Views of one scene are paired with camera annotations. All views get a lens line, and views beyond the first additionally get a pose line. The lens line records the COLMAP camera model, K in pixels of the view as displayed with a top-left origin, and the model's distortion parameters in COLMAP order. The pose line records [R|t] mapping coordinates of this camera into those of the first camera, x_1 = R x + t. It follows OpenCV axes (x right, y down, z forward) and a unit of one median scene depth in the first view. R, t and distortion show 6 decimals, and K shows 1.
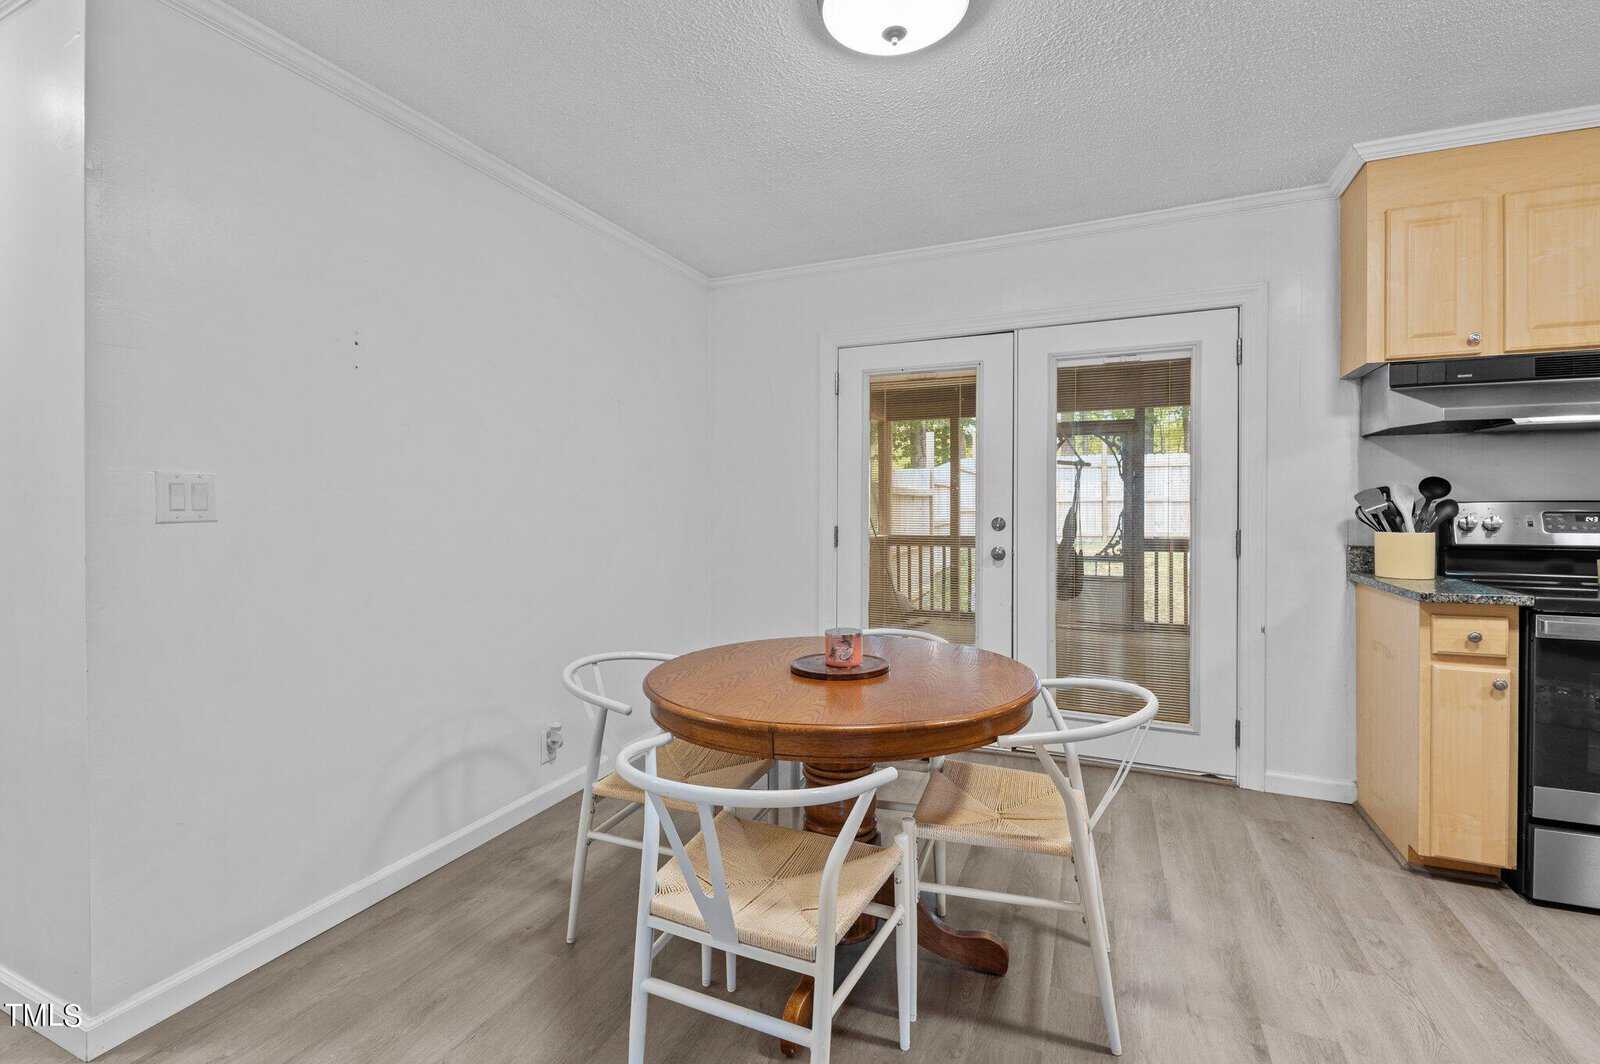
lens RADIAL K [[698.3, 0, 791.8], [0, 698.3, 507.5], [0, 0, 1]] dist [0.000594, -0.003547]
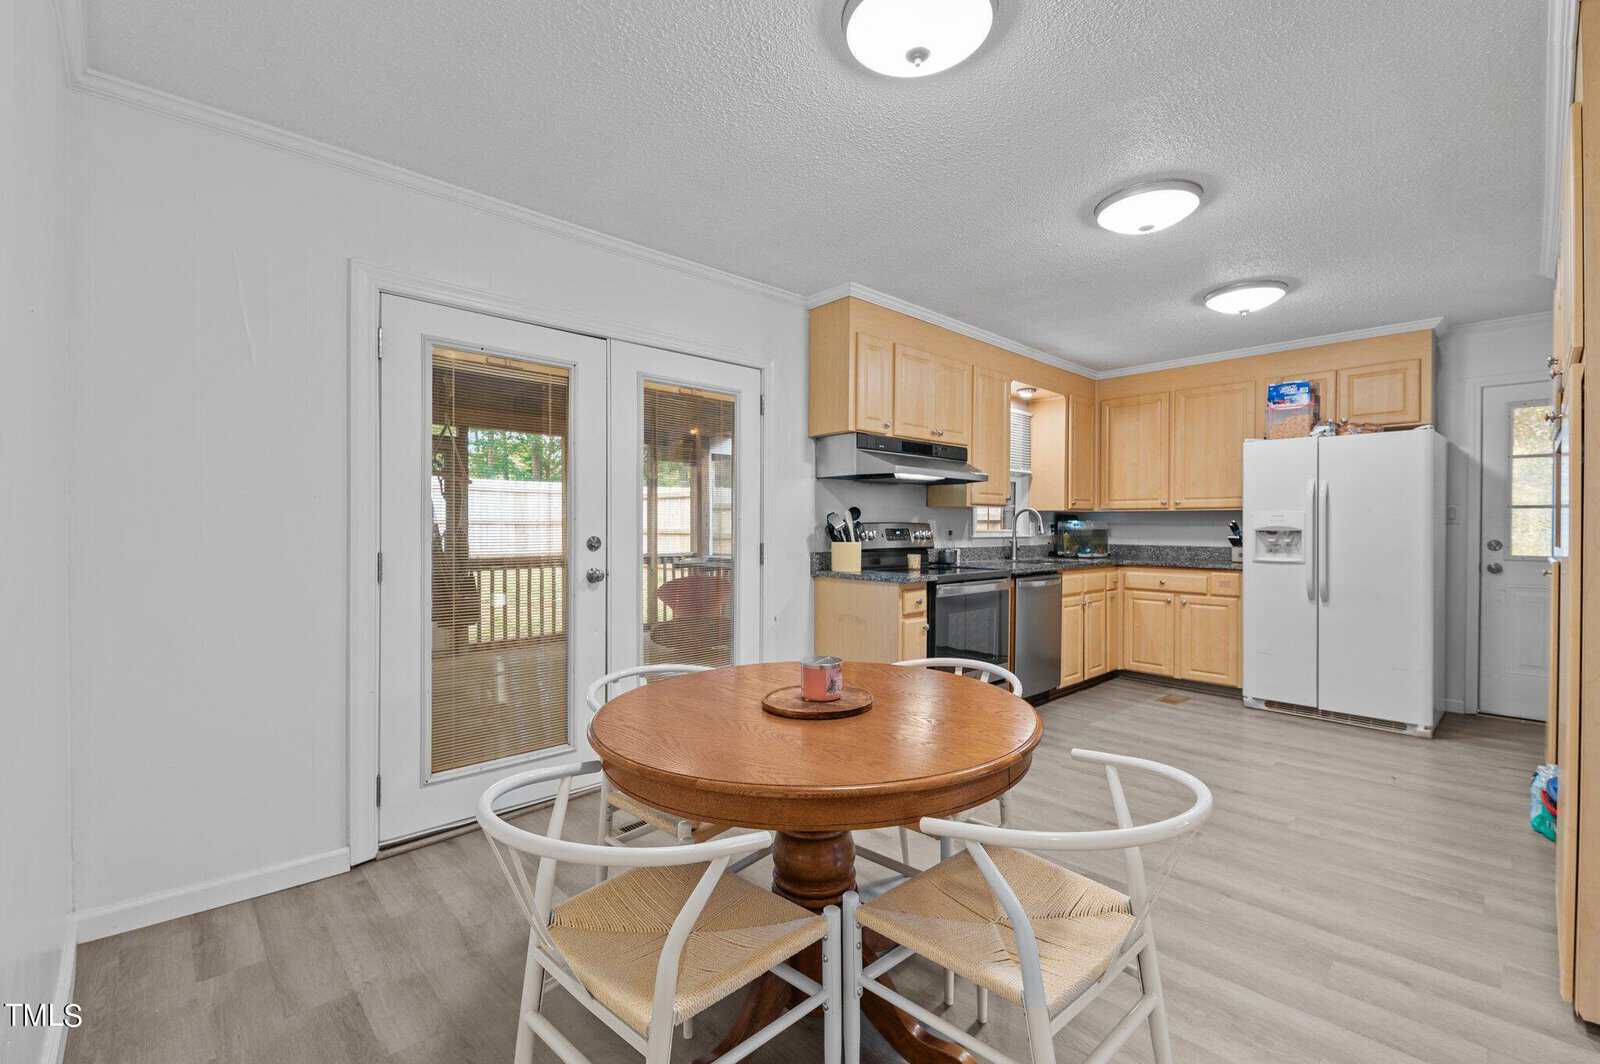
lens RADIAL K [[678.1, 0, 800.0], [0, 678.1, 532.0], [0, 0, 1]] dist [0.013626, -0.012496]
pose [[0.388535, -0.004125, 0.921425, -0.562682], [0.000153, 0.999990, 0.004412, 0.006251], [-0.921434, -0.001573, 0.388532, 0.522373]]
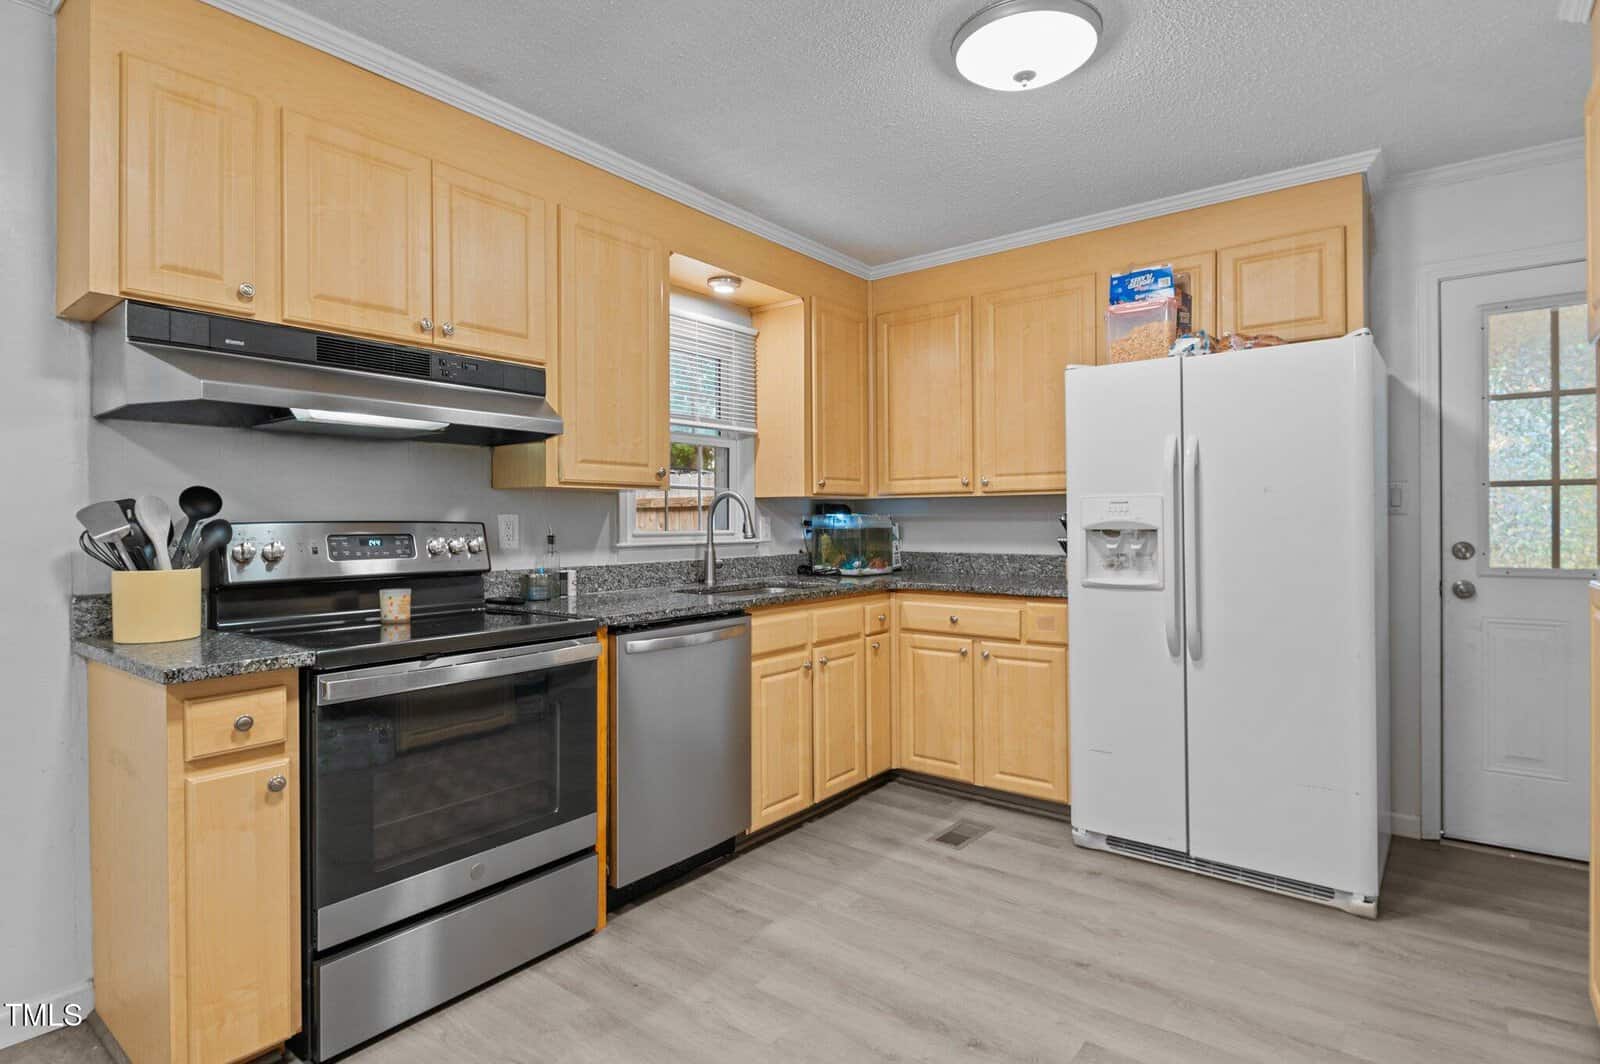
lens RADIAL K [[819.4, 0, 804.2], [0, 819.4, 523.8], [0, 0, 1]] dist [-0.001313, -0.001557]
pose [[0.232358, -0.001193, 0.972630, 0.282456], [0.010423, 0.999945, -0.001264, 0.000010], [-0.972574, 0.010431, 0.232358, 0.240399]]
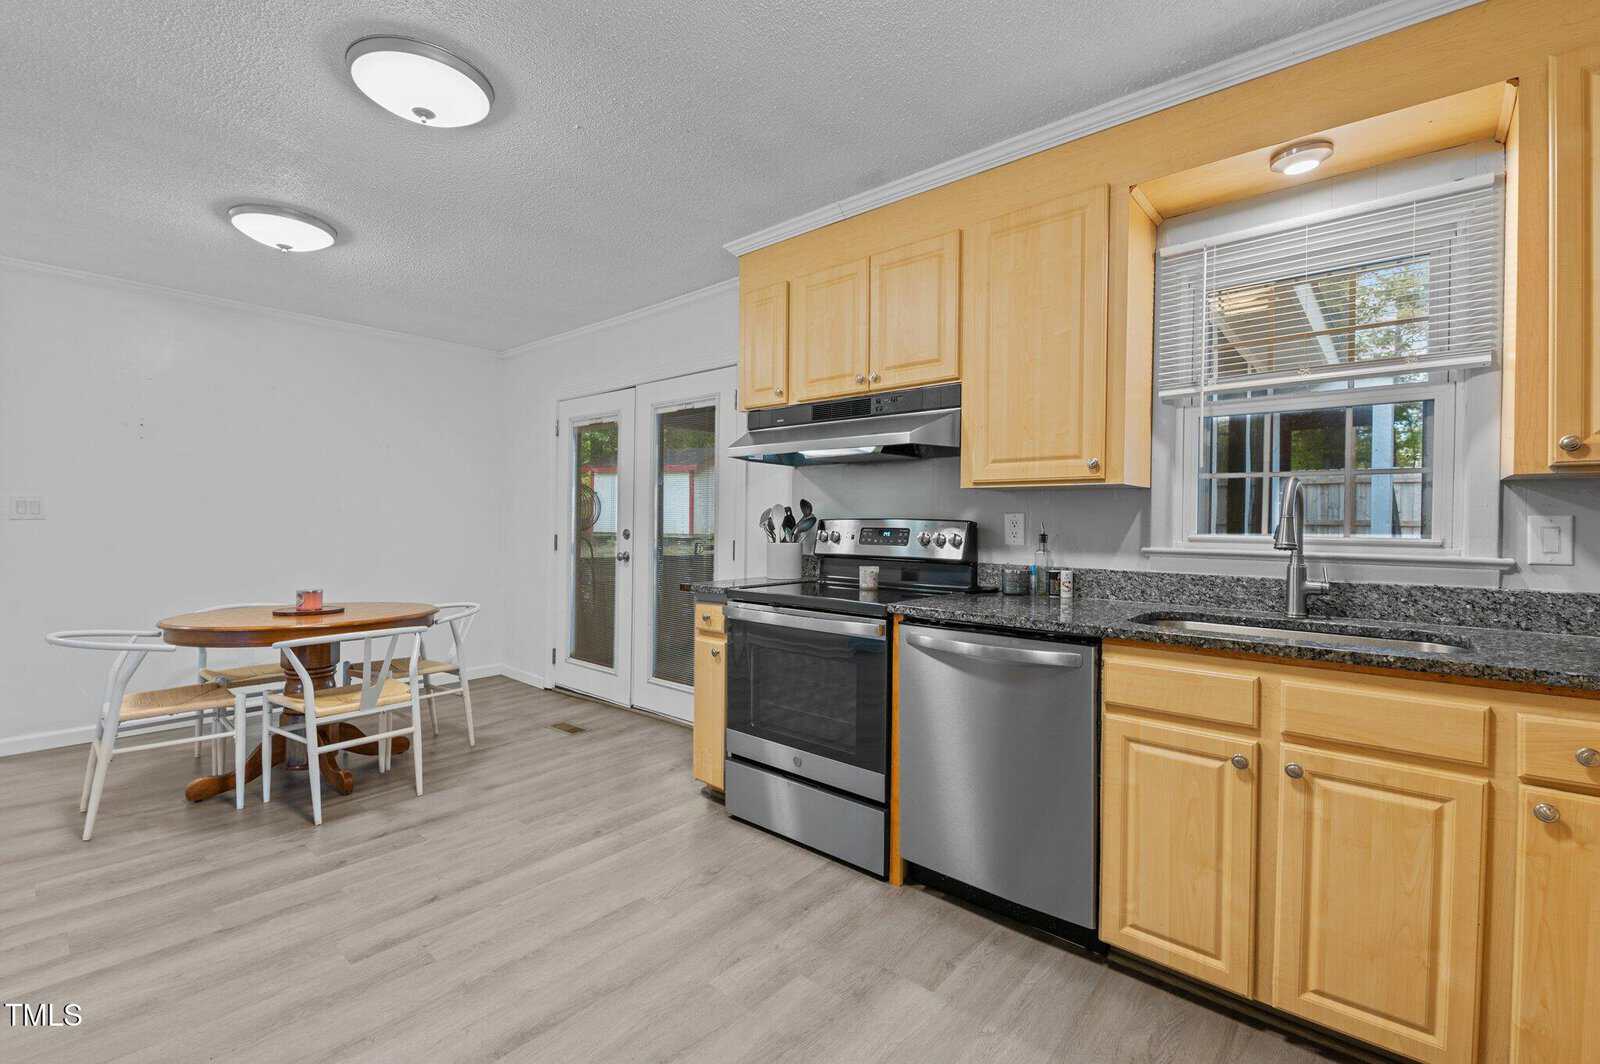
lens RADIAL K [[701.1, 0, 799.3], [0, 701.1, 527.2], [0, 0, 1]] dist [0.017369, -0.012059]
pose [[0.956026, 0.013919, -0.292950, 1.304774], [-0.013413, 0.999903, 0.003736, 0.002154], [0.292974, 0.000358, 0.956120, -0.217088]]
